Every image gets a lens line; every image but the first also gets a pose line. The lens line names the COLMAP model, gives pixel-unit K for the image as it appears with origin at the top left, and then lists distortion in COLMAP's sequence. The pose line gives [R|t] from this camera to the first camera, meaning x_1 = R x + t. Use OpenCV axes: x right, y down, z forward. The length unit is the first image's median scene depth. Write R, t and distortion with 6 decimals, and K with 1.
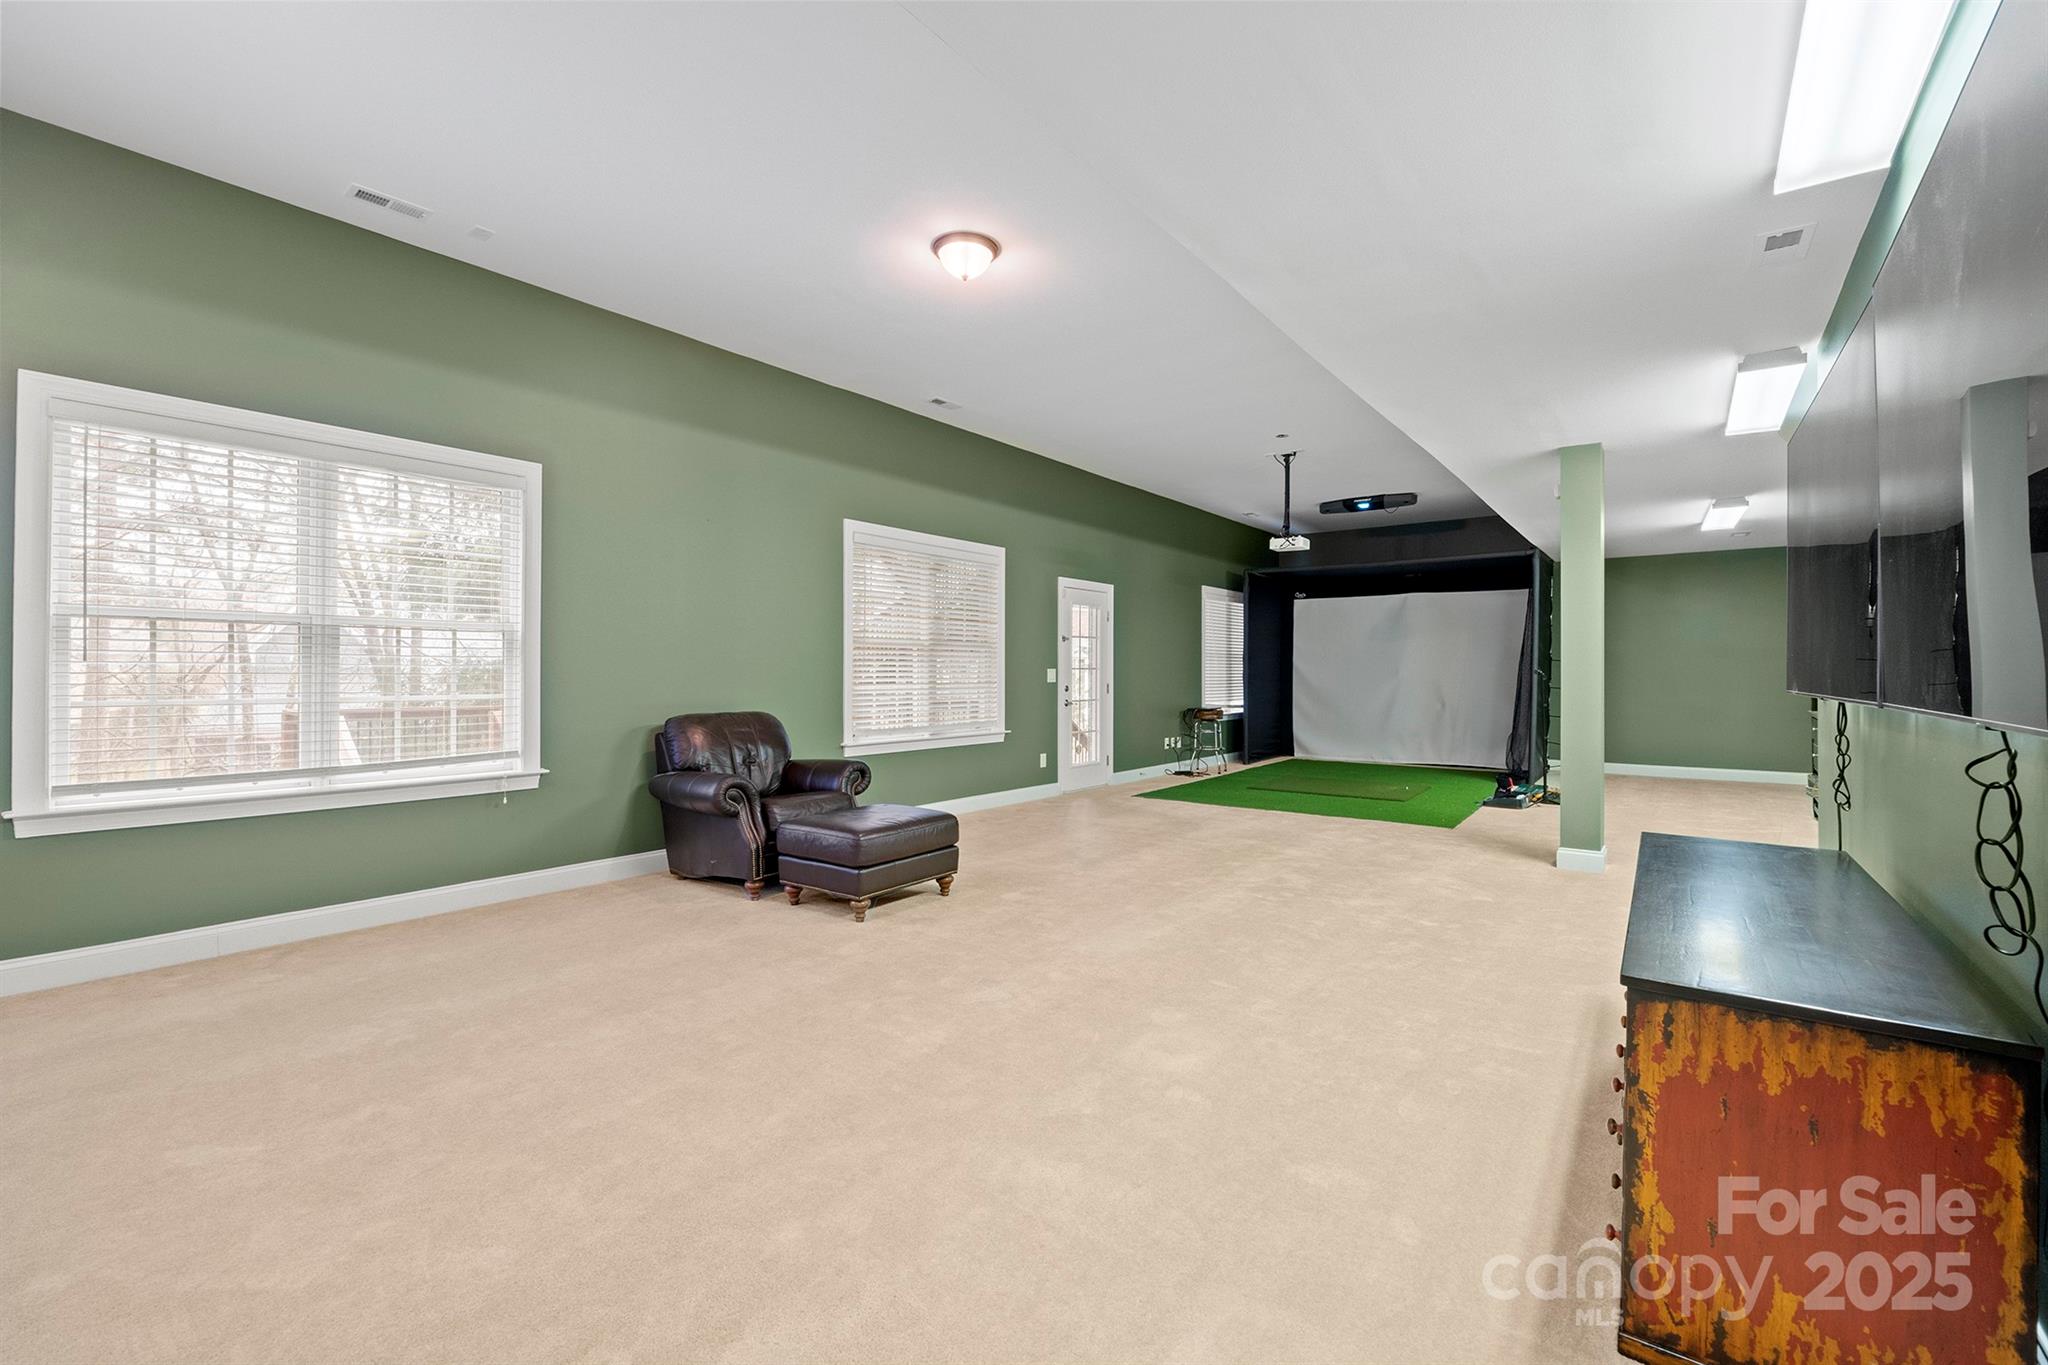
lens RADIAL K [[879.6, 0, 1019.7], [0, 879.6, 676.3], [0, 0, 1]] dist [-0.000168, 0.000001]
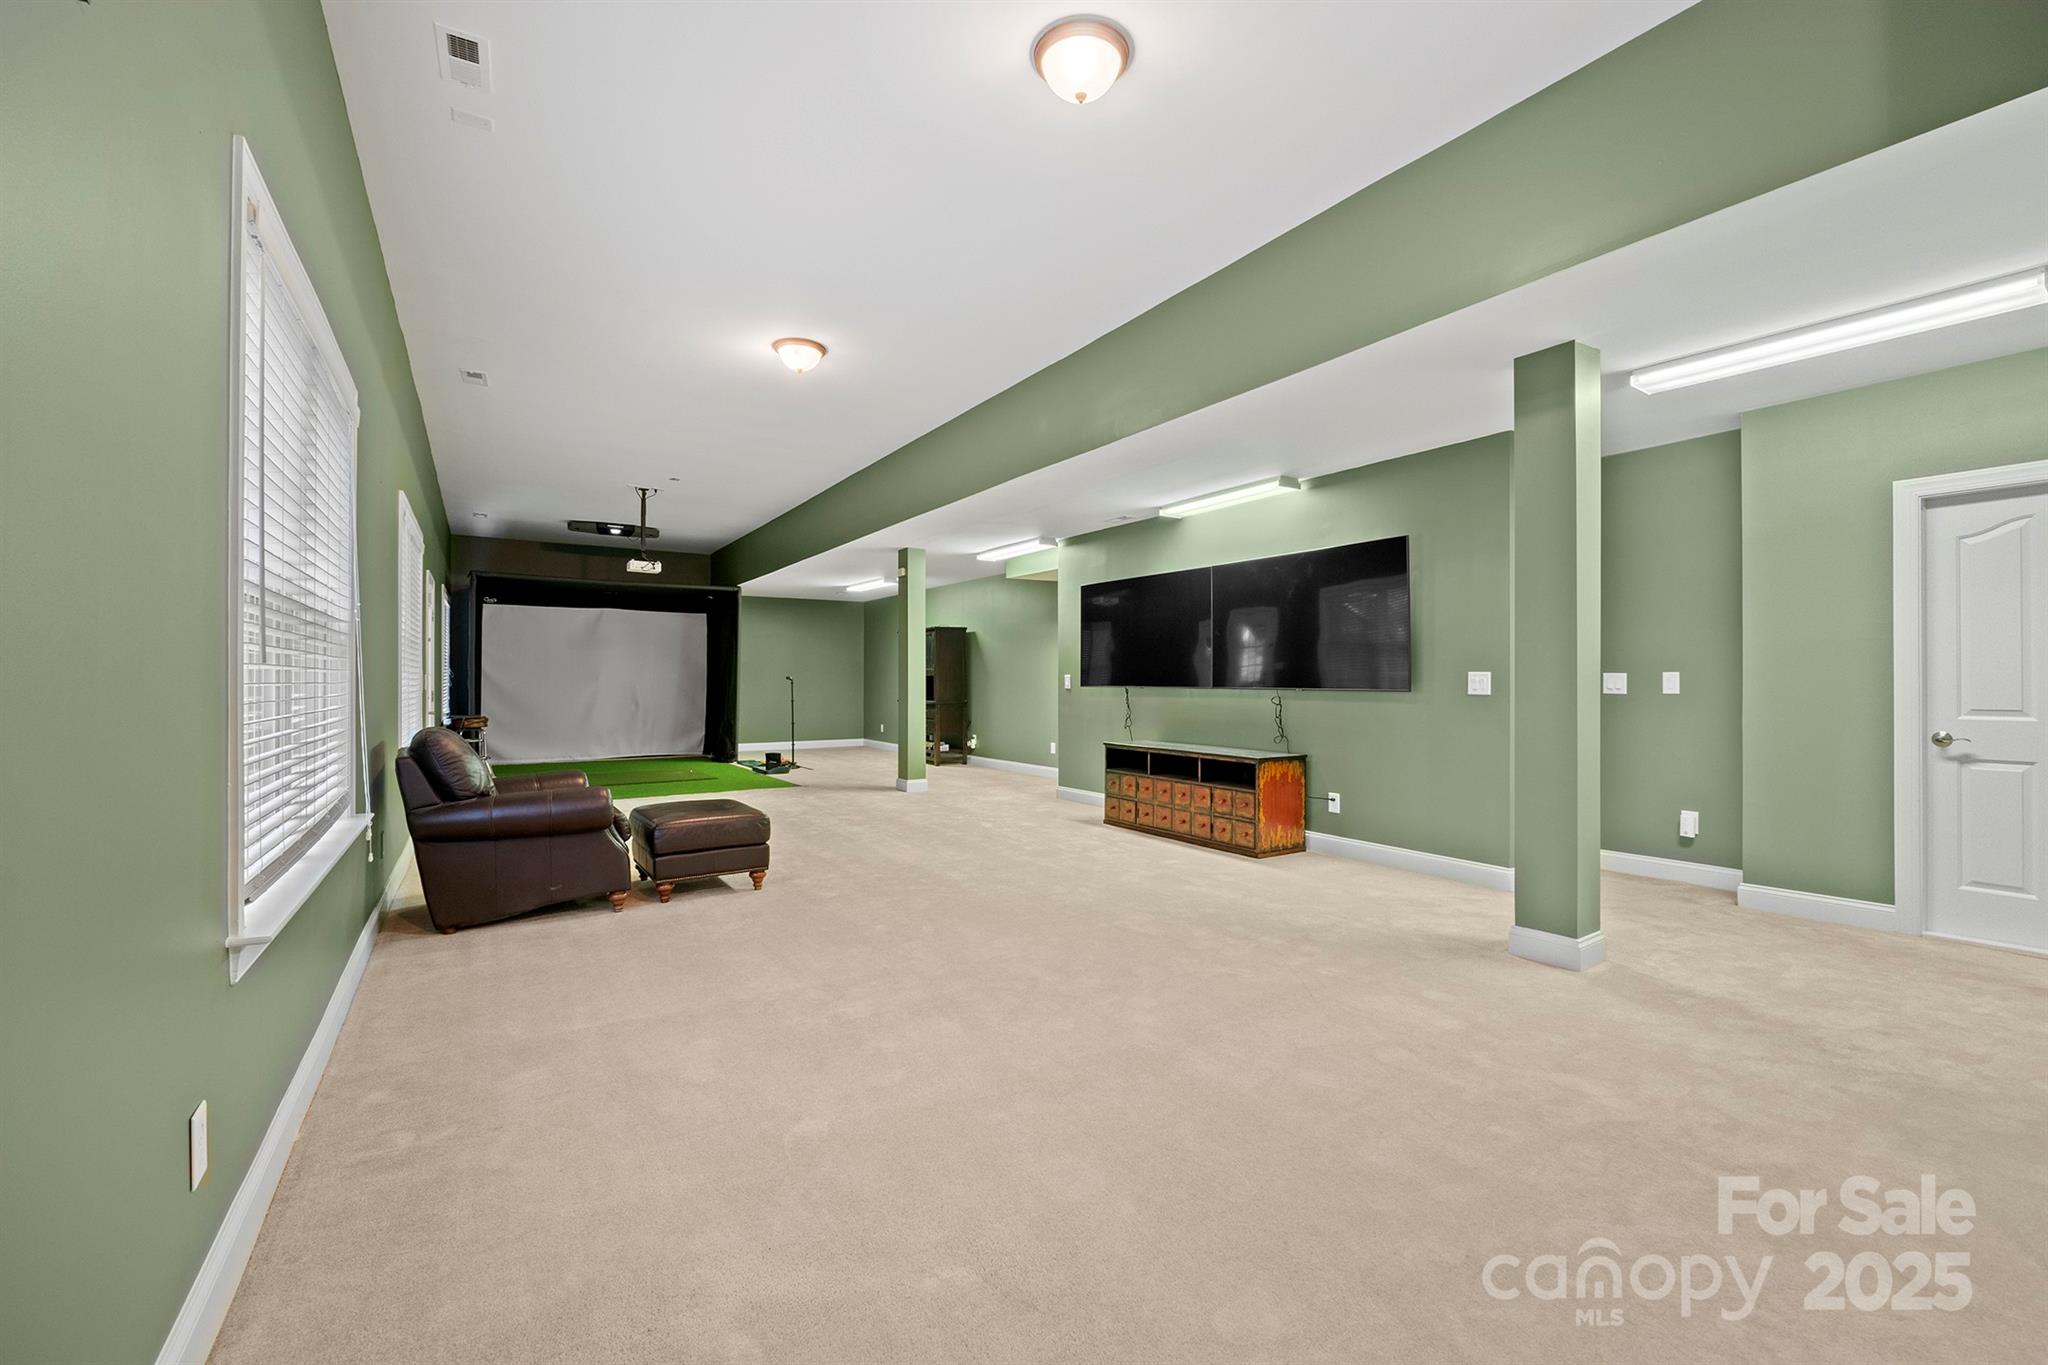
lens RADIAL K [[879.6, 0, 1020.1], [0, 879.6, 683.0], [0, 0, 1]] dist [-0.000168, 0.000001]
pose [[0.367193, 0.001792, 0.930143, -0.438218], [0.001846, 0.999995, -0.002656, 0.006656], [-0.930143, 0.002692, 0.367187, 0.083674]]
